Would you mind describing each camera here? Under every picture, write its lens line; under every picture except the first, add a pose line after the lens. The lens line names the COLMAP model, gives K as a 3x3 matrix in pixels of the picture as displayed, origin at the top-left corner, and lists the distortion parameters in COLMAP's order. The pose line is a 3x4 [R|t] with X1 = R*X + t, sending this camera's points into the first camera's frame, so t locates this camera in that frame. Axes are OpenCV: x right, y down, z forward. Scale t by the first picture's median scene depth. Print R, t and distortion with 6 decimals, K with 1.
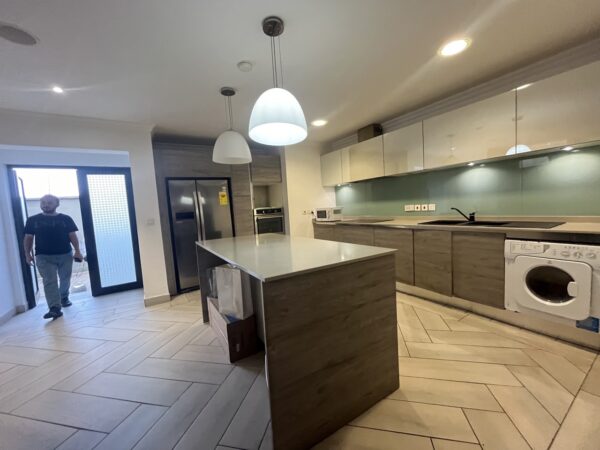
lens RADIAL K [[244.3, 0, 297.3], [0, 244.3, 225.0], [0, 0, 1]] dist [-0.000489, 0.000739]
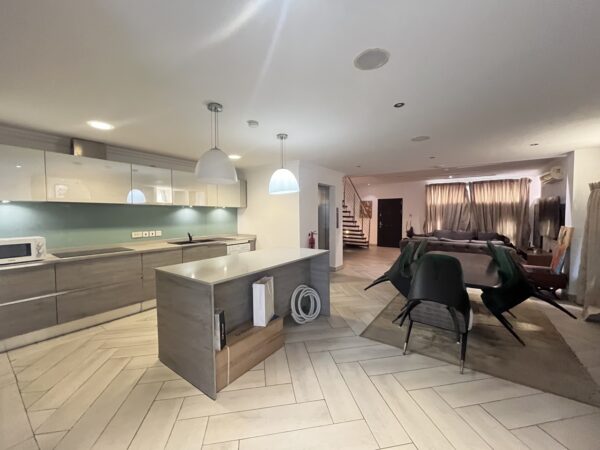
lens RADIAL K [[244.3, 0, 298.5], [0, 244.3, 225.2], [0, 0, 1]] dist [-0.000489, 0.000739]
pose [[-0.391742, 0.036077, 0.919367, -0.887506], [0.120603, 0.992623, 0.012438, -0.040322], [-0.912137, 0.115751, -0.393203, 0.797647]]
